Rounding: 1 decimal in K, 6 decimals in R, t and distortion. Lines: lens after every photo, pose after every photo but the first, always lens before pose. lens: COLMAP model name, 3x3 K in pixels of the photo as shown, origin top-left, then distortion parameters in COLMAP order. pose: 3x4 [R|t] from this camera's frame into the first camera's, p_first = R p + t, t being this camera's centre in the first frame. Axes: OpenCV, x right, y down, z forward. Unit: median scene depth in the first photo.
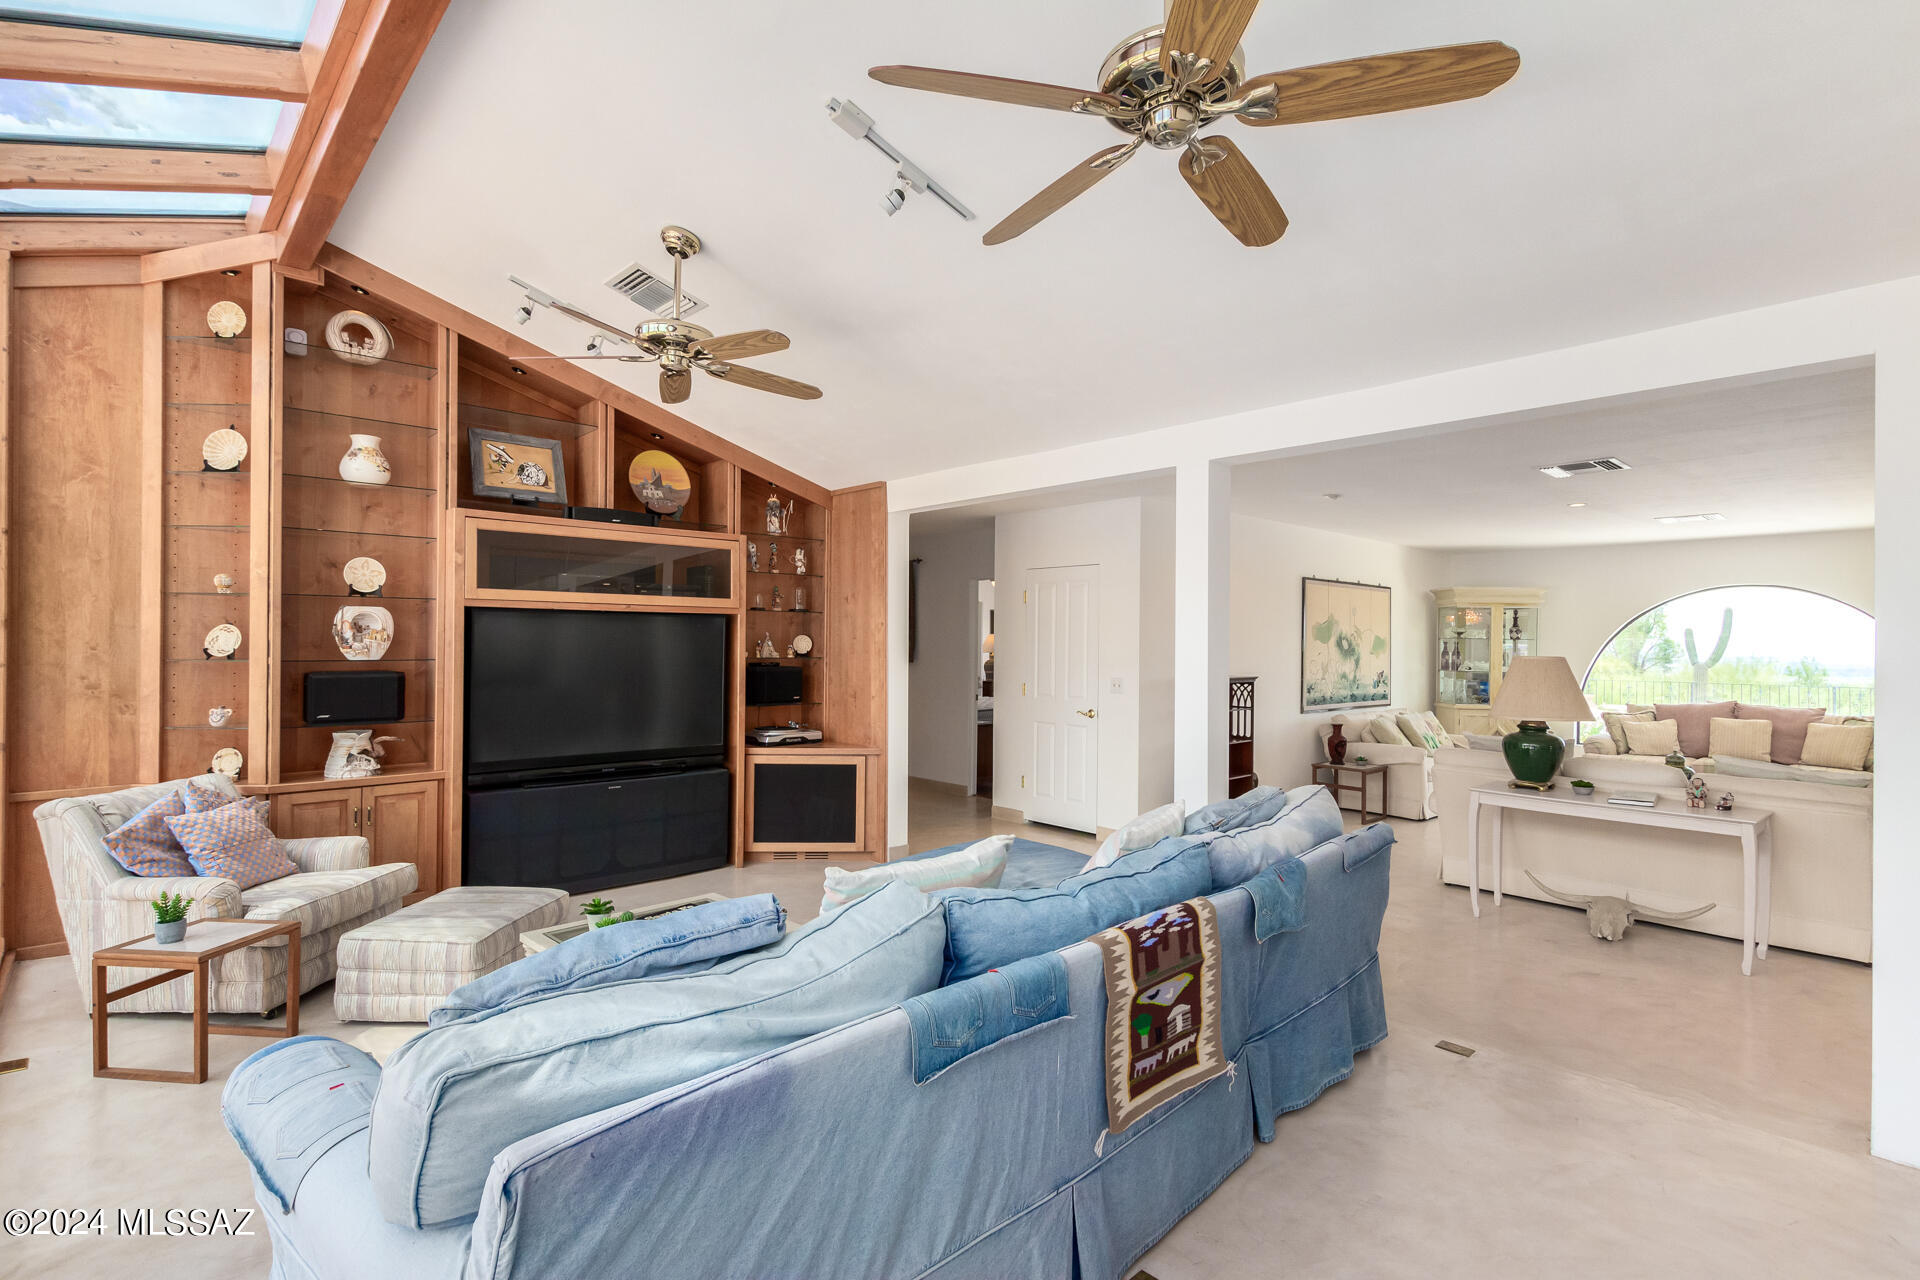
lens RADIAL K [[921.0, 0, 958.5], [0, 921.0, 640.5], [0, 0, 1]] dist [0.002619, -0.000340]
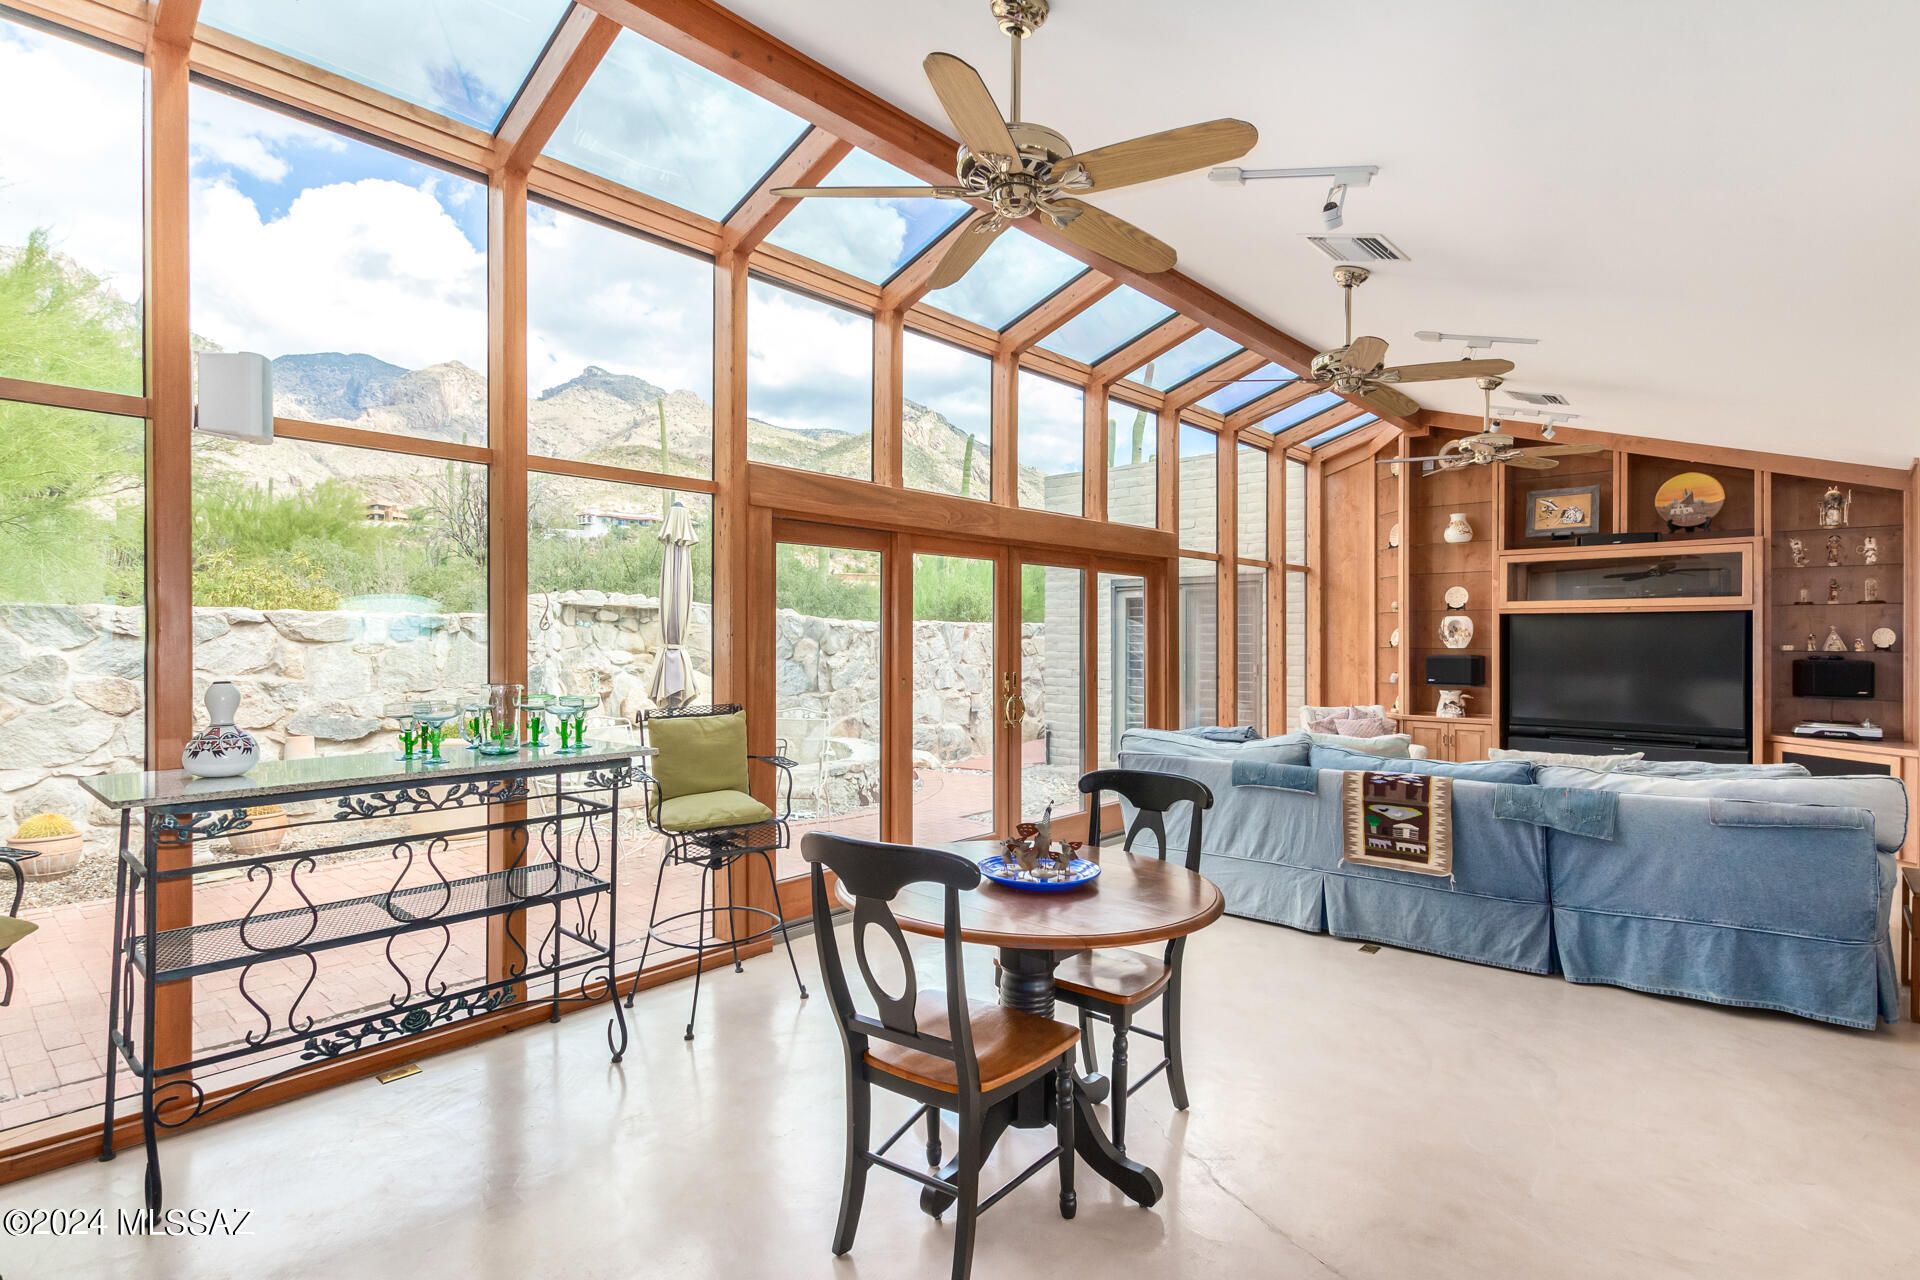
lens RADIAL K [[921.0, 0, 955.0], [0, 921.0, 634.6], [0, 0, 1]] dist [0.002619, -0.000340]
pose [[0.065659, -0.012138, -0.997768, 0.961672], [0.001217, 0.999926, -0.012084, 0.015748], [0.997841, -0.000421, 0.065669, -0.017205]]
